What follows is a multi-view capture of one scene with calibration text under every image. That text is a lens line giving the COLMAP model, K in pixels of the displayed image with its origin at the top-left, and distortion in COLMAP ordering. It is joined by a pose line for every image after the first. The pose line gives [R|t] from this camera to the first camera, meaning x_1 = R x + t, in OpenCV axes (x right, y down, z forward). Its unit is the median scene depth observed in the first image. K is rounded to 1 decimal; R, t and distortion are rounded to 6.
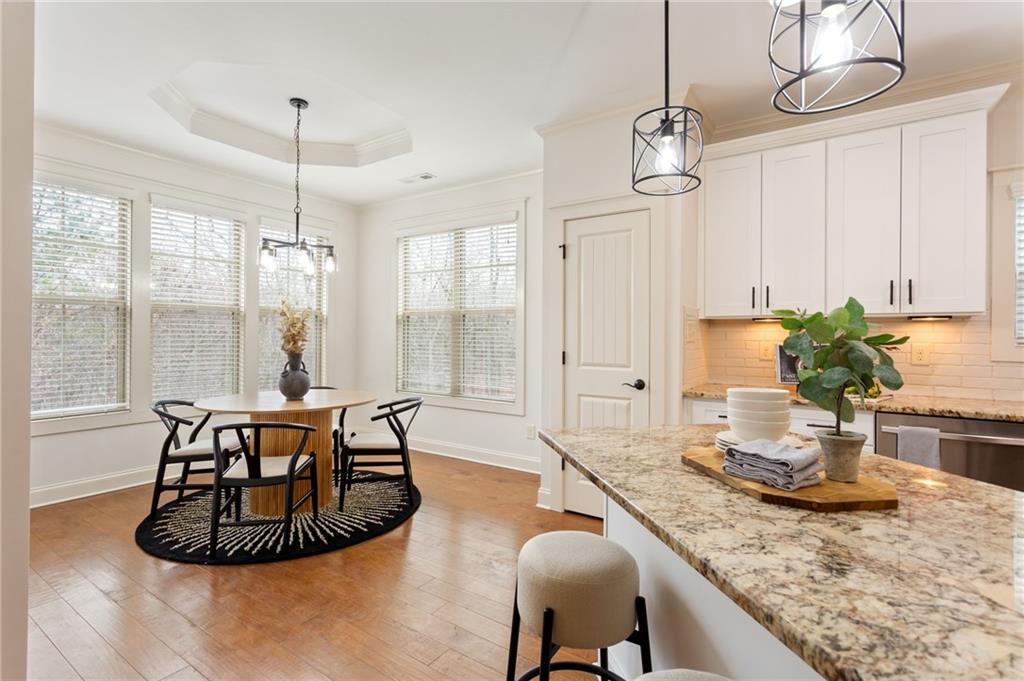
lens RADIAL K [[490.0, 0, 510.7], [0, 490.0, 336.4], [0, 0, 1]] dist [0.005570, 0.000311]
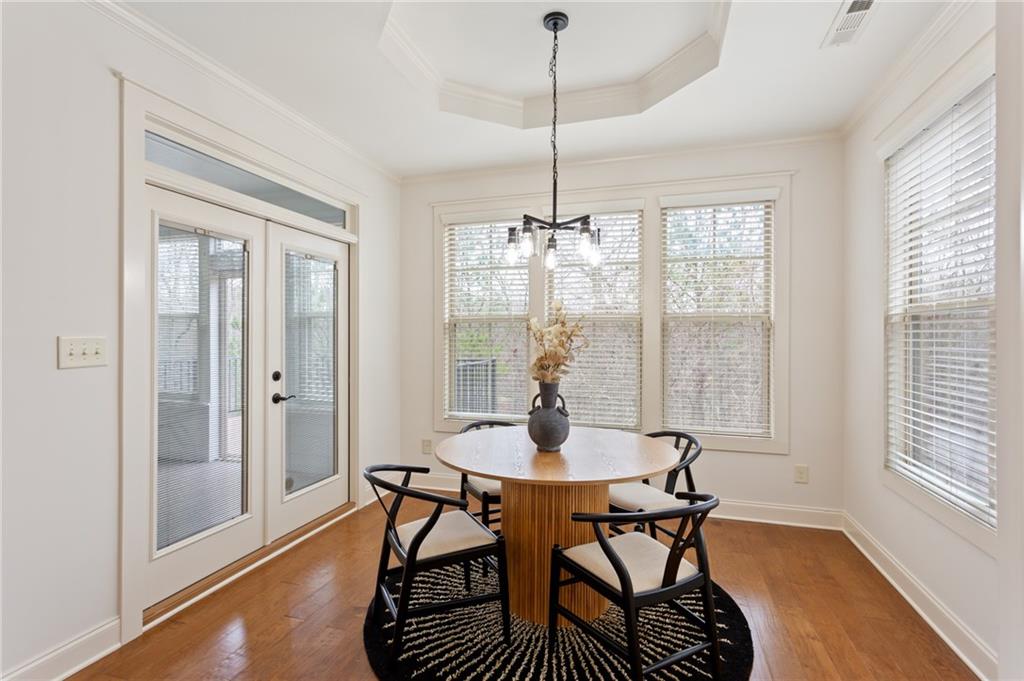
lens RADIAL K [[490.0, 0, 511.6], [0, 490.0, 338.5], [0, 0, 1]] dist [0.005570, 0.000311]
pose [[0.292481, -0.005129, -0.956257, 0.206914], [-0.003734, 0.999972, -0.006506, -0.023195], [0.956264, 0.005474, 0.292454, 0.726142]]
